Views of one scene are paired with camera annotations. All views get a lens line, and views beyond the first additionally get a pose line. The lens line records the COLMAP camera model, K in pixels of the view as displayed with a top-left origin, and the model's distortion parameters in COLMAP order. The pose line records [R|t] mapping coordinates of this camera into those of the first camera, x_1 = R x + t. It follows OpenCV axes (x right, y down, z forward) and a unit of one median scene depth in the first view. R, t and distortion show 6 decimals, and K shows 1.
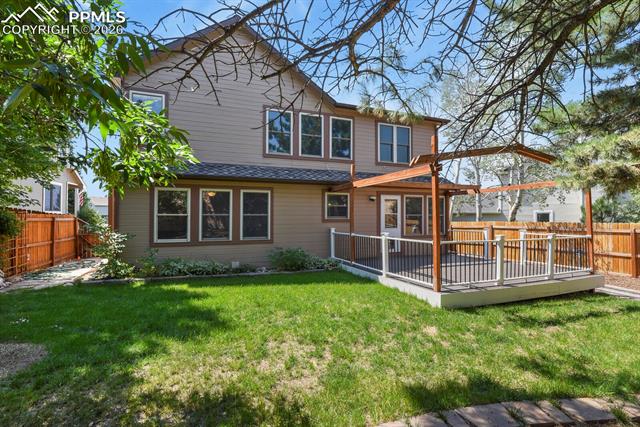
lens RADIAL K [[314.4, 0, 320.9], [0, 314.4, 214.1], [0, 0, 1]] dist [-0.003037, -0.001569]
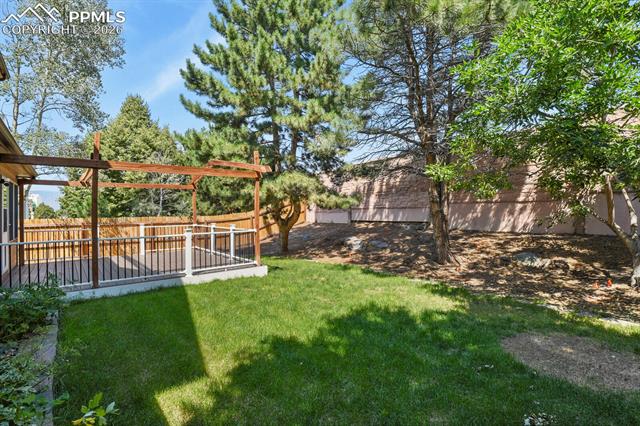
lens RADIAL K [[314.4, 0, 321.6], [0, 314.4, 210.5], [0, 0, 1]] dist [-0.003037, -0.001569]
pose [[-0.287539, 0.001929, 0.957767, -1.273673], [0.000412, 0.999998, -0.001891, 0.007160], [-0.957769, -0.000149, -0.287539, 1.399344]]
